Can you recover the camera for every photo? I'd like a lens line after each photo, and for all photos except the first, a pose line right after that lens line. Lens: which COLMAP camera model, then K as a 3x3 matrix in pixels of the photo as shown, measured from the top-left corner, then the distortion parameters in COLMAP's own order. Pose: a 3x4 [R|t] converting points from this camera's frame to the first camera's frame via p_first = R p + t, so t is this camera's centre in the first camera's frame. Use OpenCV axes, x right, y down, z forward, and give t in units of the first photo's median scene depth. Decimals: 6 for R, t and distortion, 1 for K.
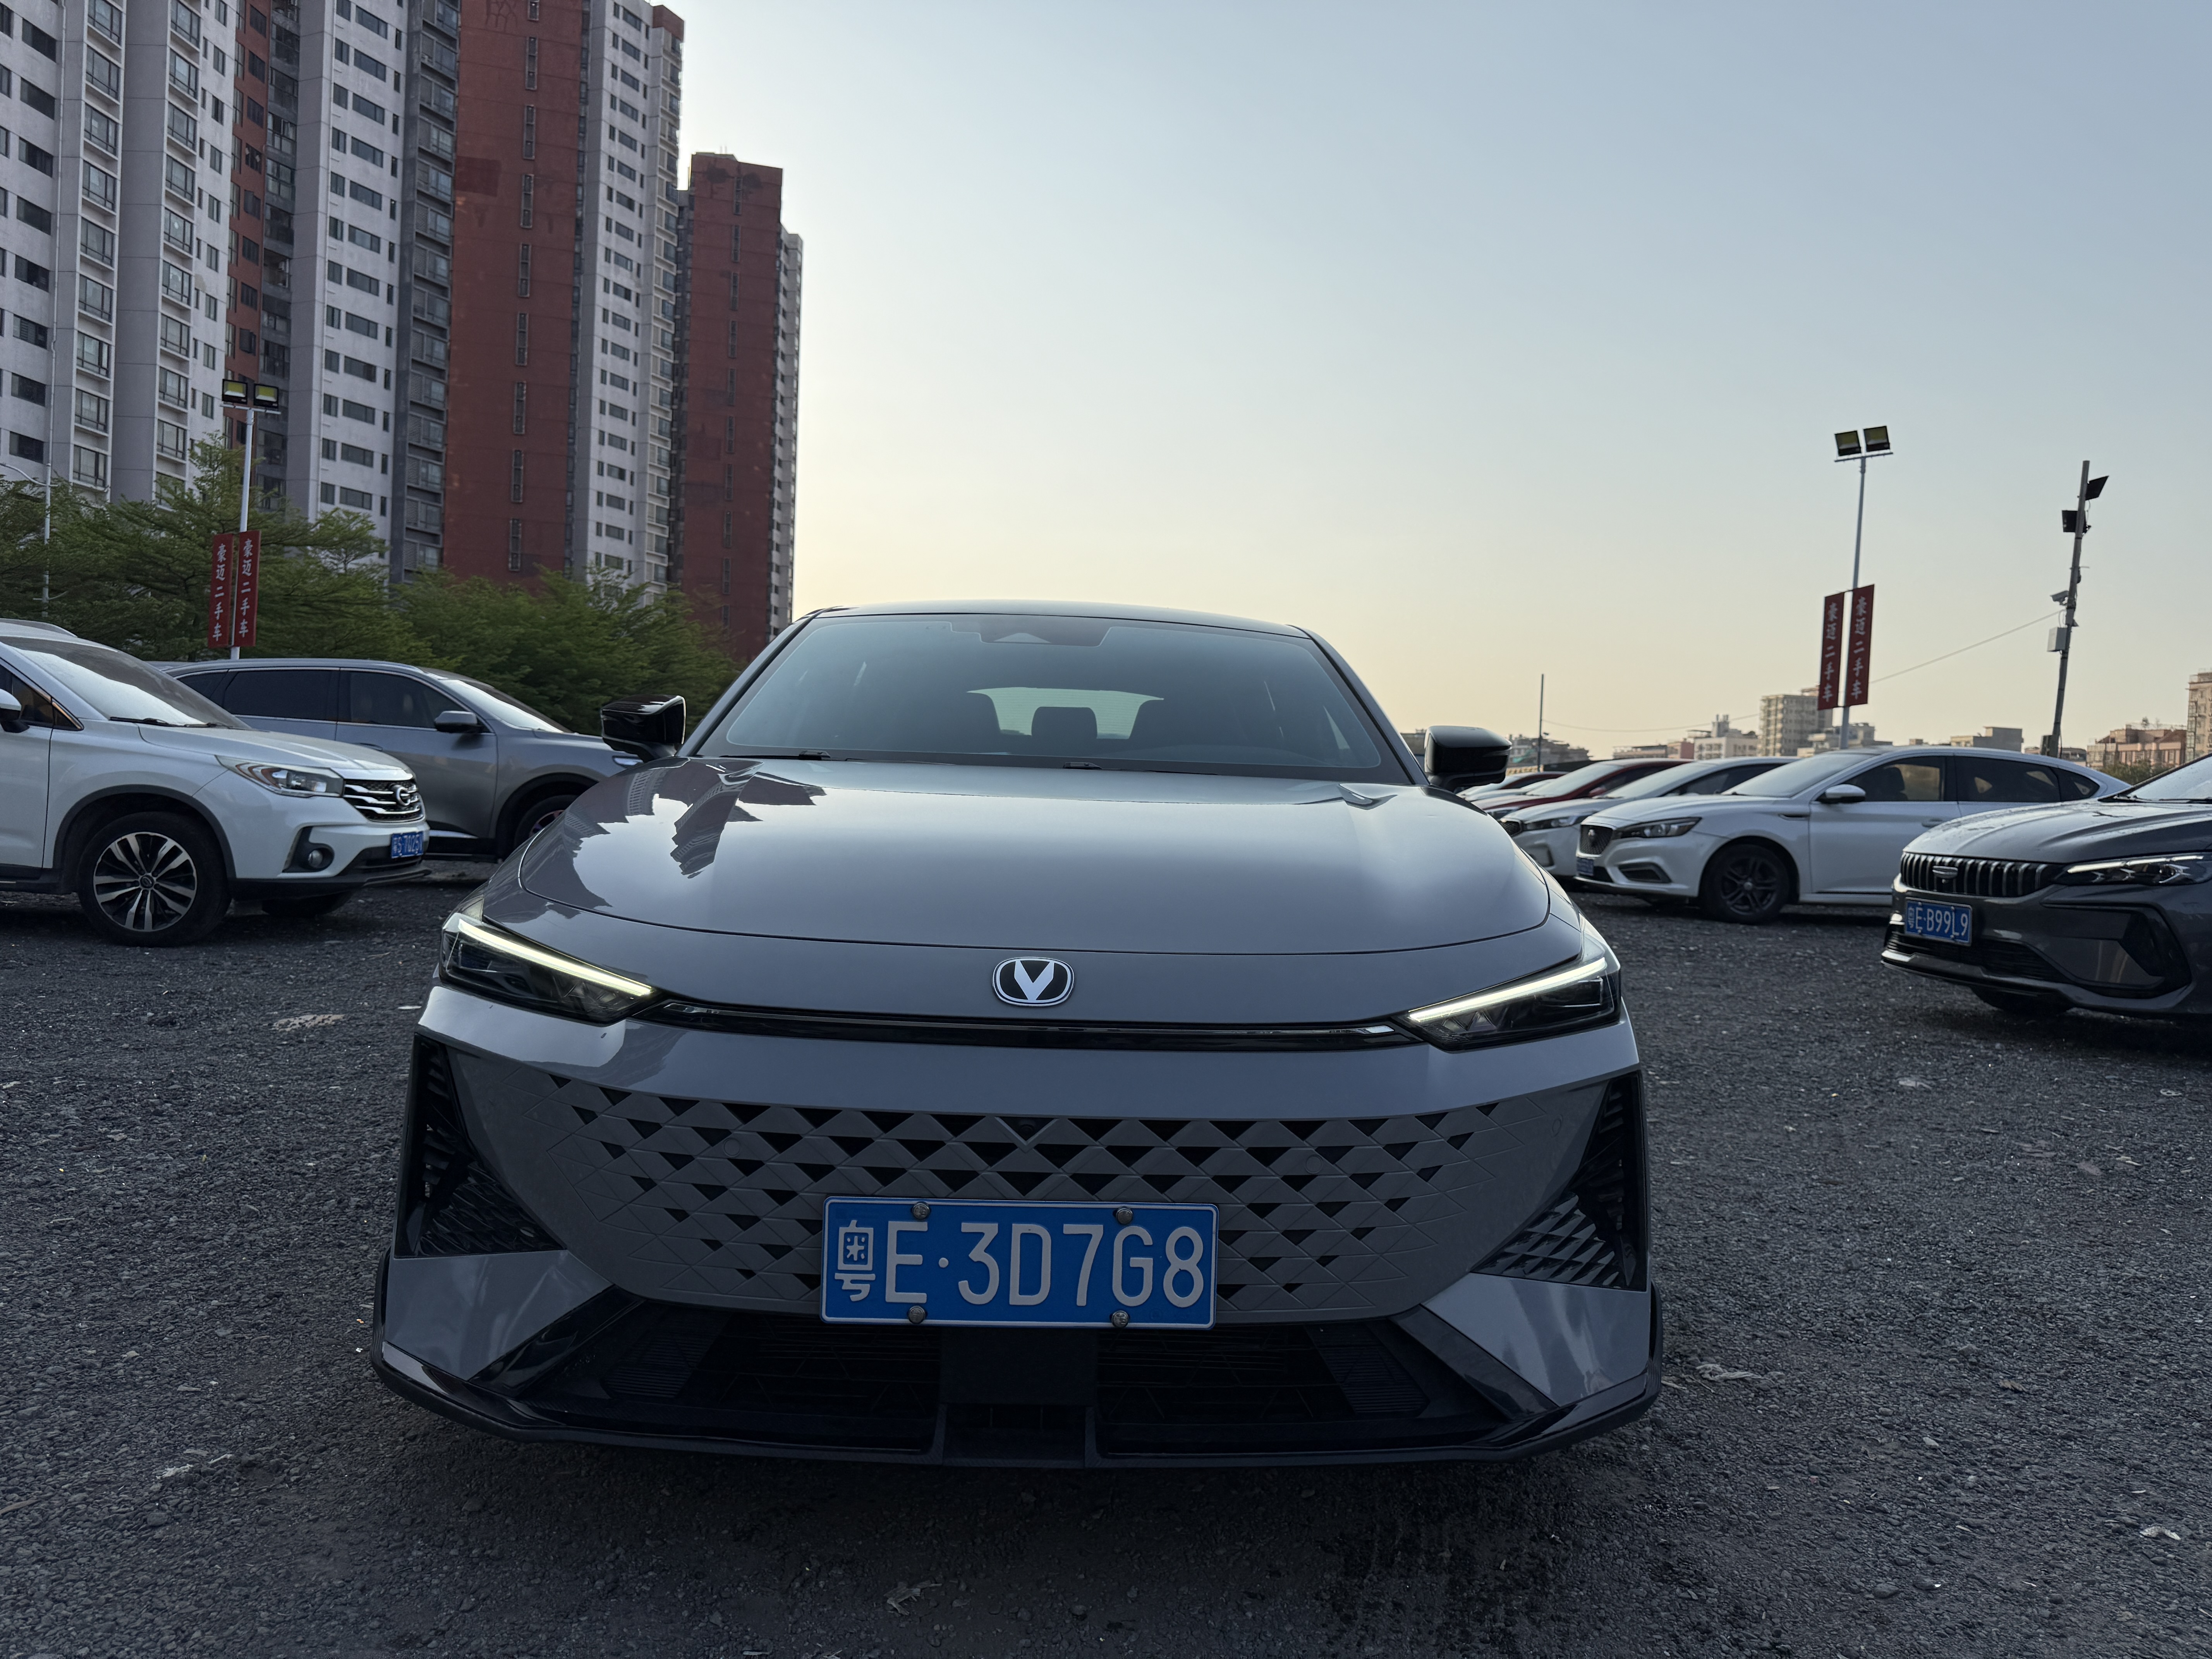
lens RADIAL K [[1597.9, 0, 1106.0], [0, 1597.9, 829.5], [0, 0, 1]] dist [-0.006774, -0.010701]
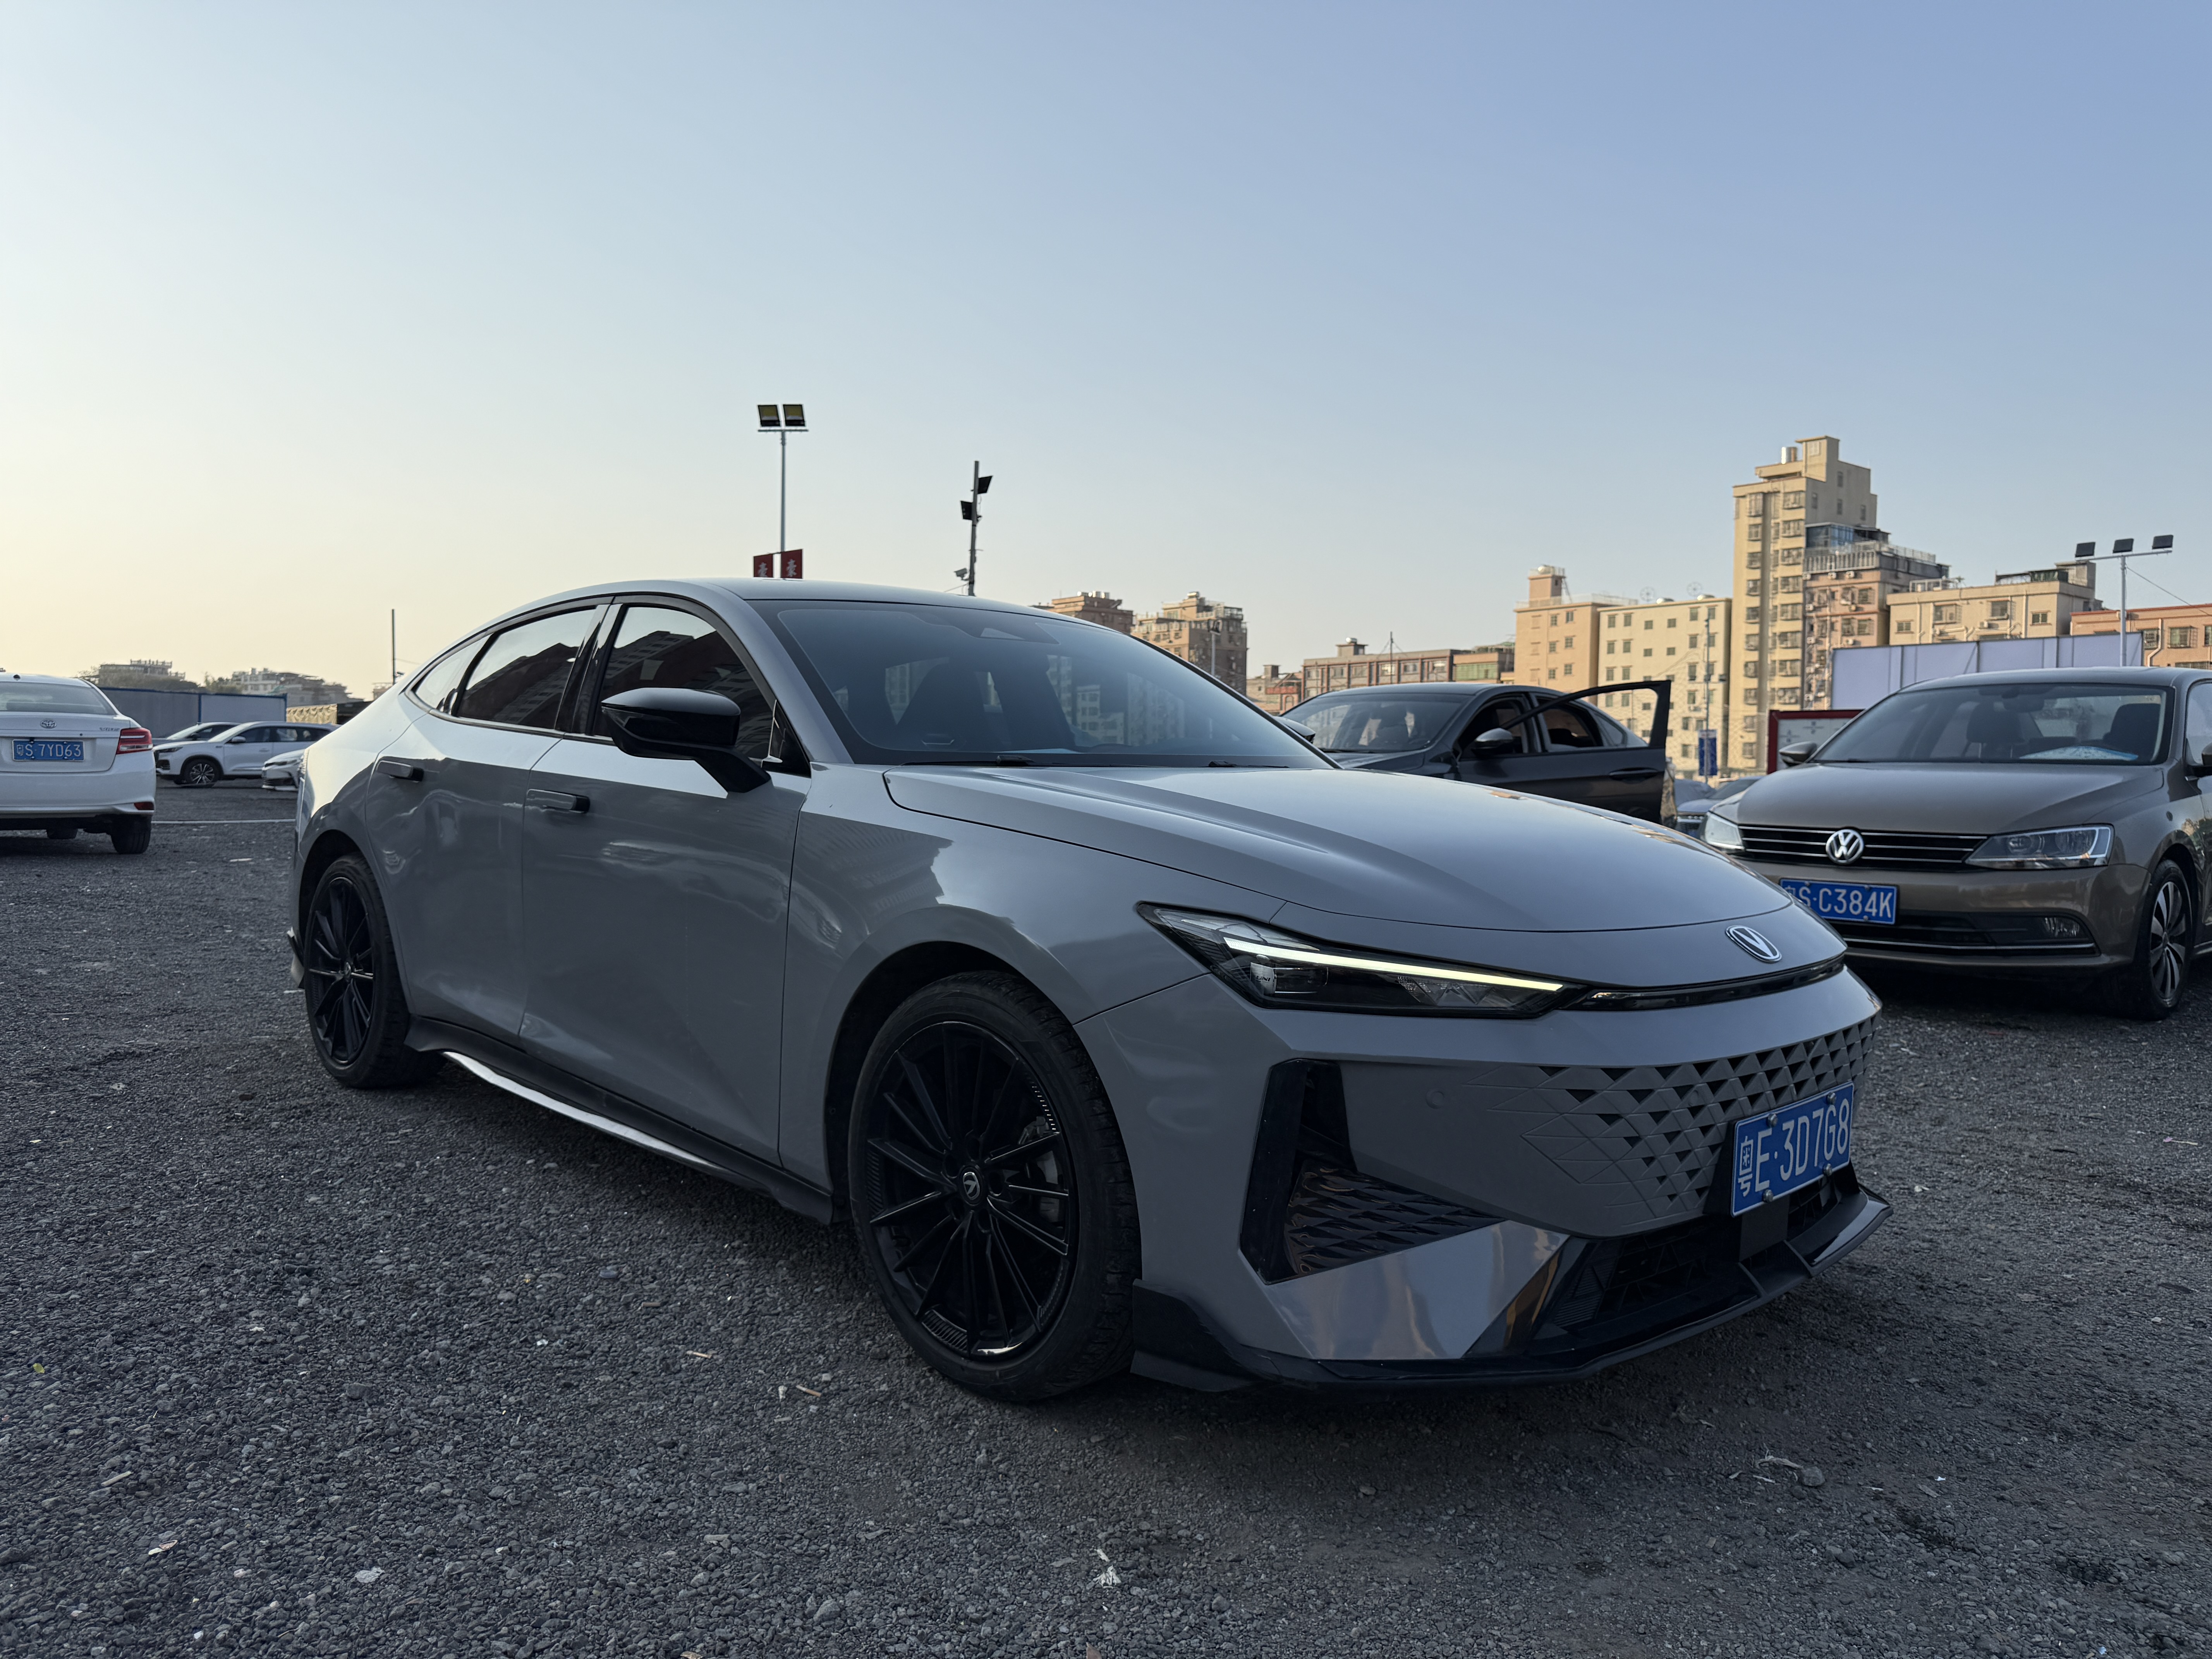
lens RADIAL K [[1611.5, 0, 1106.6], [0, 1611.5, 858.7], [0, 0, 1]] dist [-0.002667, -0.002386]
pose [[0.713283, -0.060665, 0.698246, -0.182645], [0.020033, 0.997605, 0.066209, -0.010625], [-0.700590, -0.033238, 0.712790, 0.053502]]
